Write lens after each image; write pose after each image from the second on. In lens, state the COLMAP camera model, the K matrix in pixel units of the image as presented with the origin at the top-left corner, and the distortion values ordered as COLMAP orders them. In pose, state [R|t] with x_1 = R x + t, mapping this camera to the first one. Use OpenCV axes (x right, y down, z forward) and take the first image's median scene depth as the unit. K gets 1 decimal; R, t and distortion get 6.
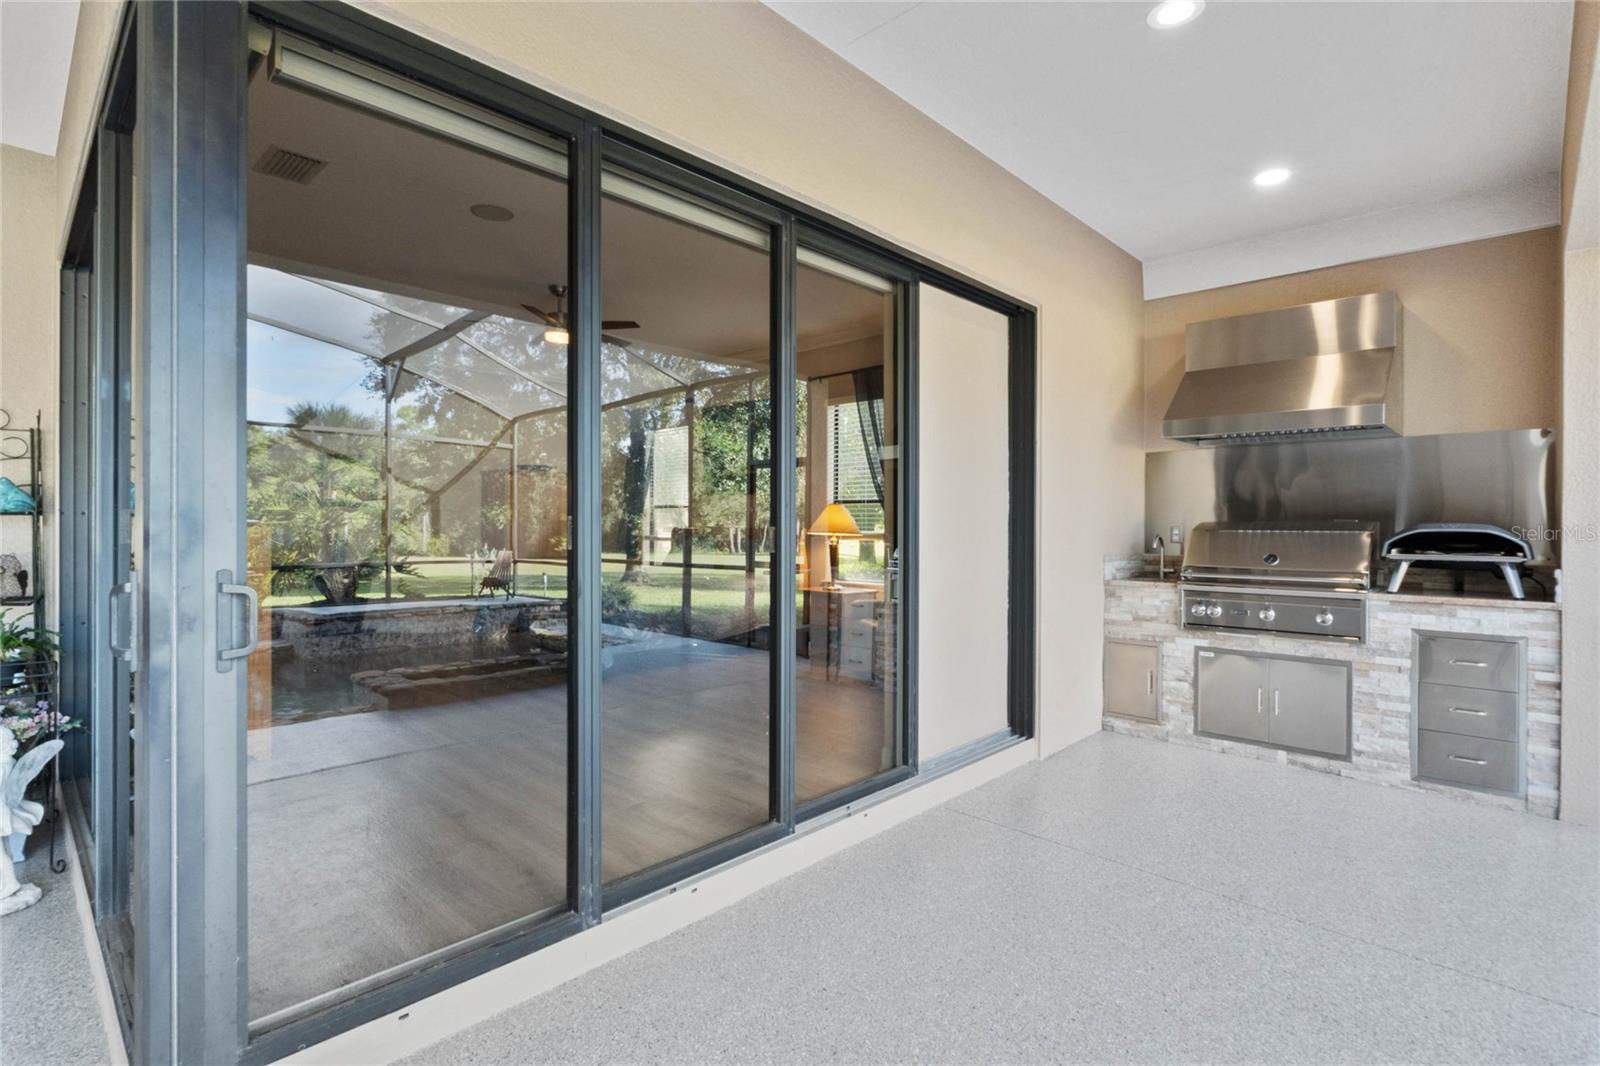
lens RADIAL K [[767.9, 0, 799.5], [0, 767.9, 533.1], [0, 0, 1]] dist [-0.002722, -0.000328]
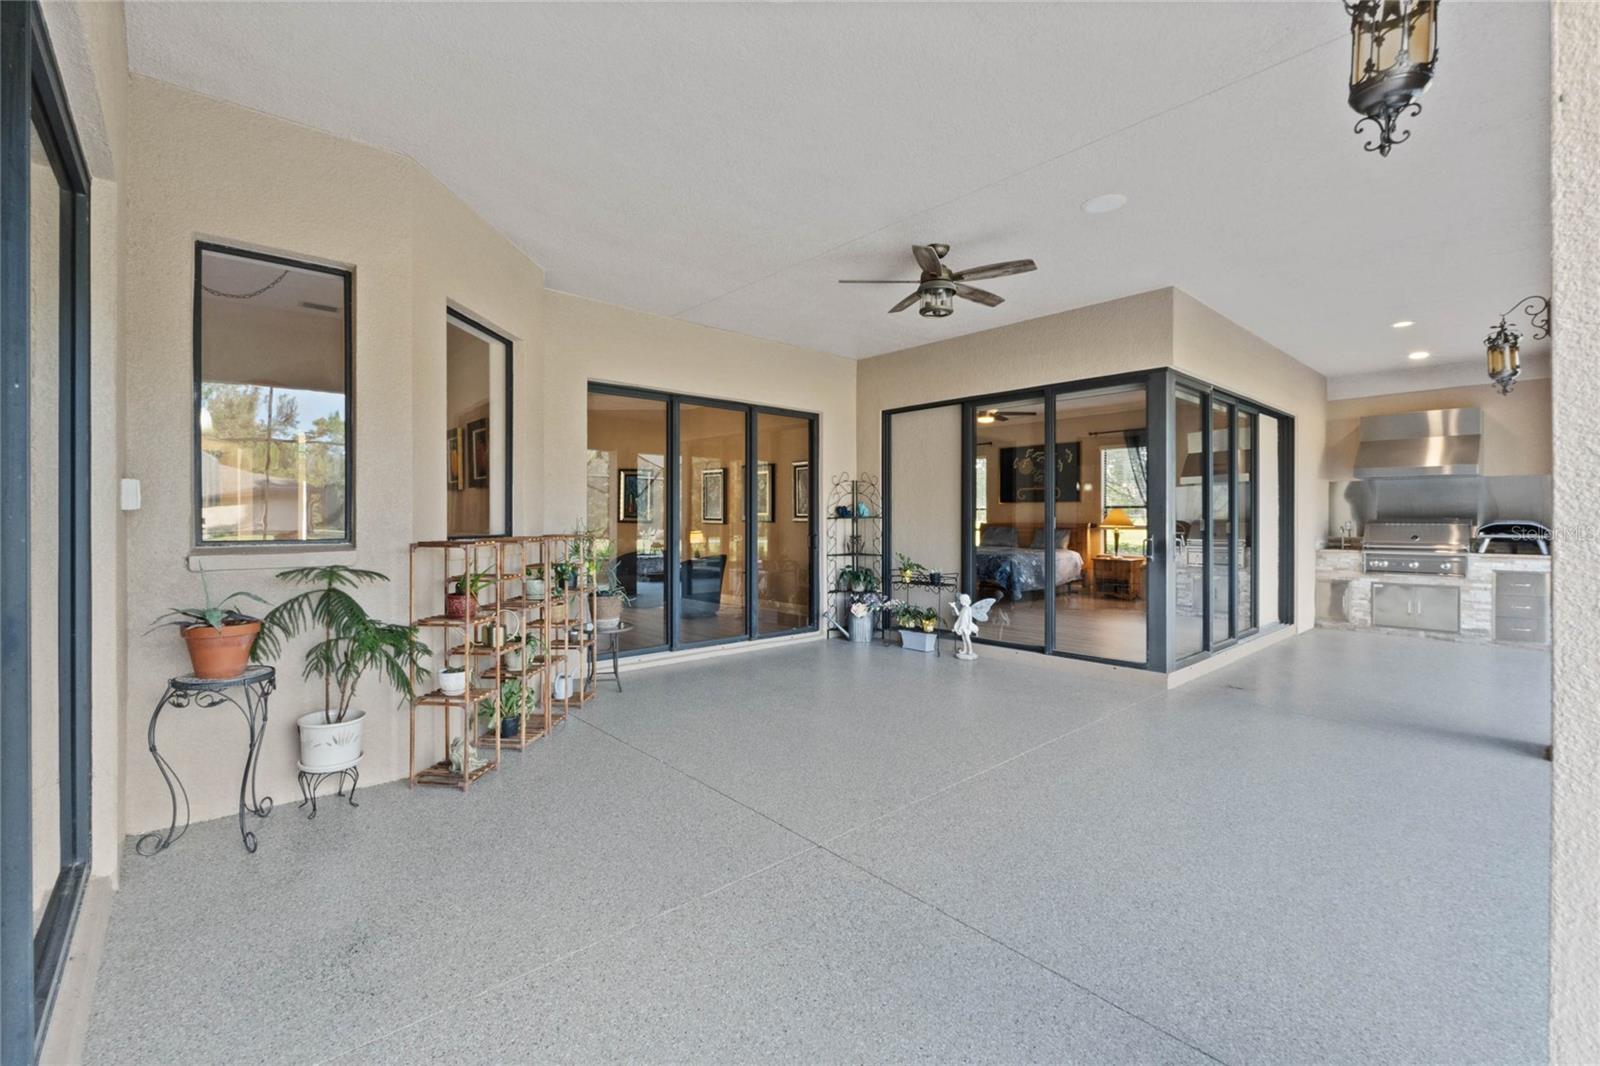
lens RADIAL K [[681.5, 0, 800.3], [0, 681.5, 523.6], [0, 0, 1]] dist [-0.007273, -0.000018]
pose [[0.996875, -0.000405, -0.078989, -0.883943], [0.000208, 0.999997, -0.002505, 0.000265], [0.078990, 0.002481, 0.996872, -0.936182]]
